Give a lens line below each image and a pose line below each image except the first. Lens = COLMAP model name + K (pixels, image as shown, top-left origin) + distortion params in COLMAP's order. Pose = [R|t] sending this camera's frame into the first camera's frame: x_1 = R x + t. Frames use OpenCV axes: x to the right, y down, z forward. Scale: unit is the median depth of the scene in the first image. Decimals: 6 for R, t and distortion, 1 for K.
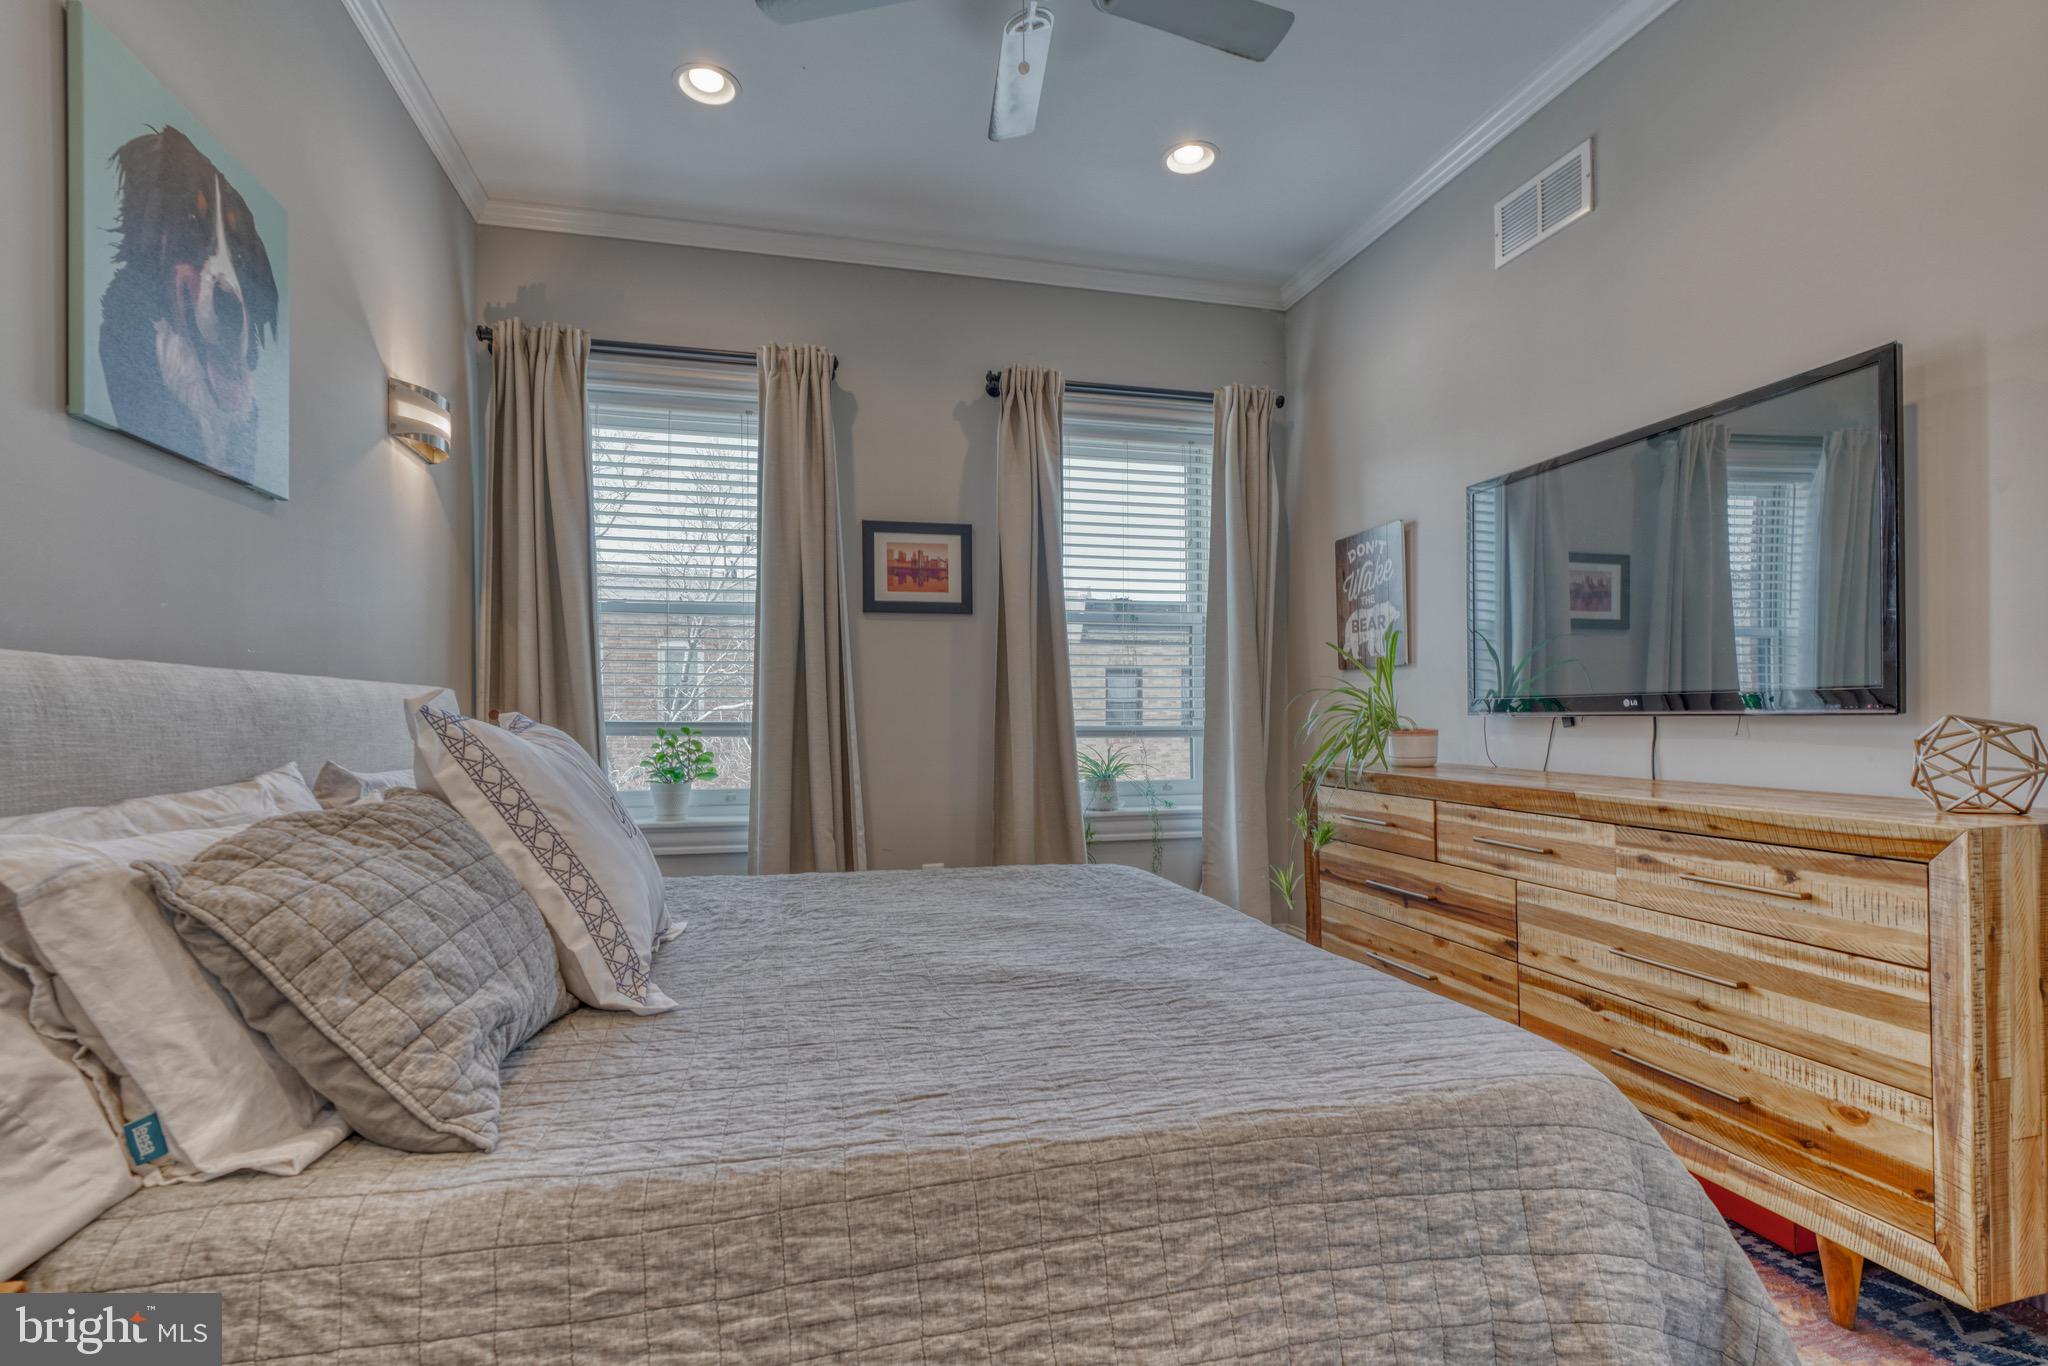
lens RADIAL K [[954.9, 0, 998.5], [0, 954.9, 719.3], [0, 0, 1]] dist [0.001779, 0.001071]
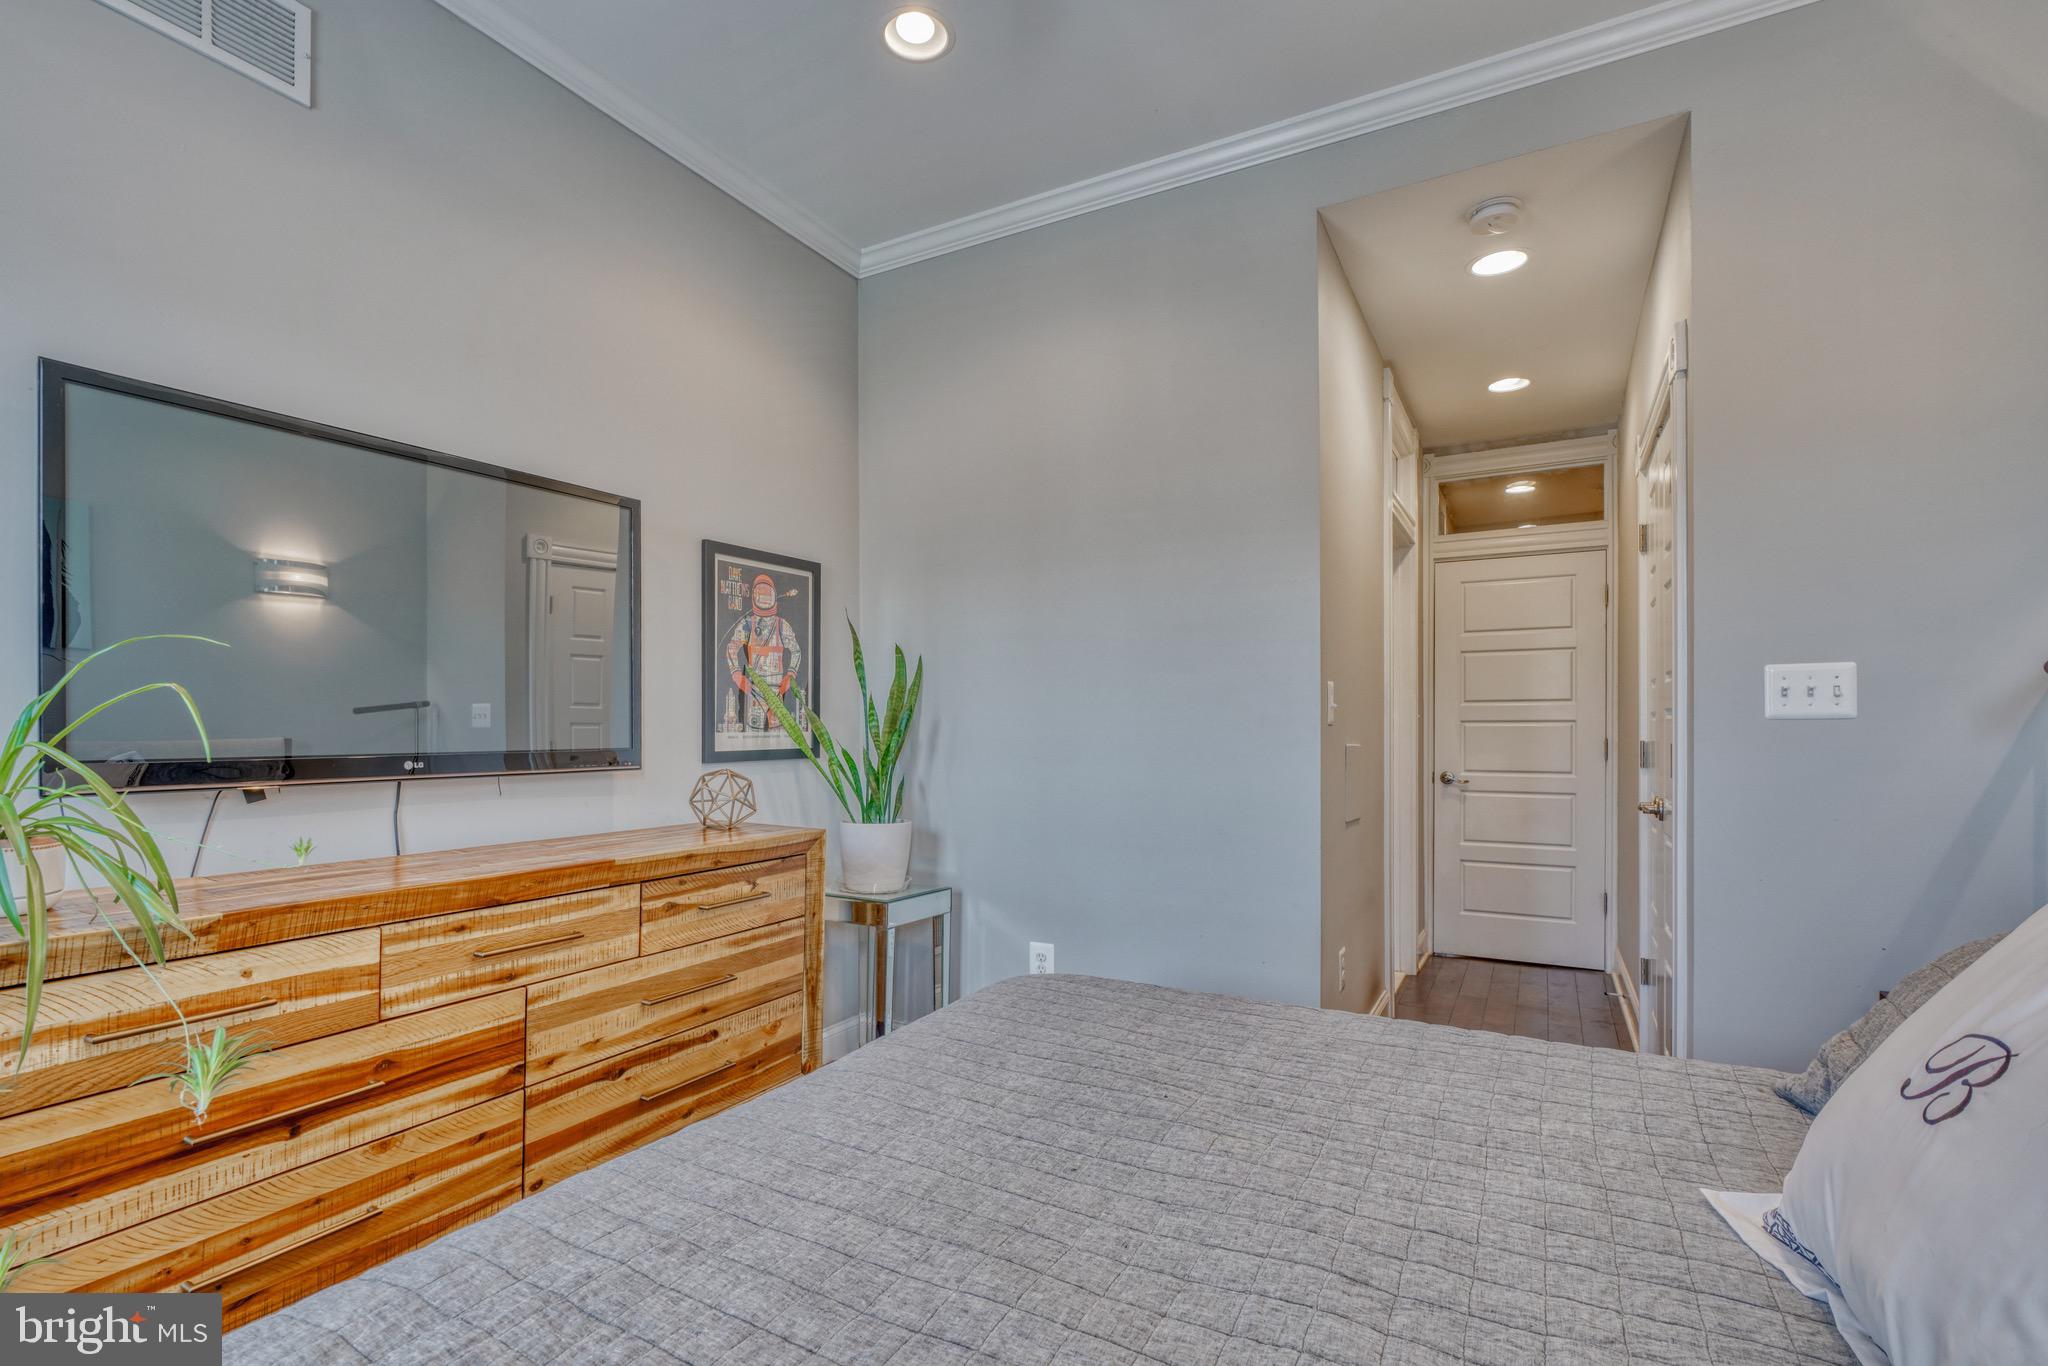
lens RADIAL K [[954.9, 0, 1010.5], [0, 954.9, 721.1], [0, 0, 1]] dist [0.001779, 0.001071]
pose [[-0.729017, 0.007351, 0.684456, -0.329464], [0.005422, 0.999973, -0.004965, -0.053726], [-0.684474, 0.000091, -0.729037, 1.354255]]
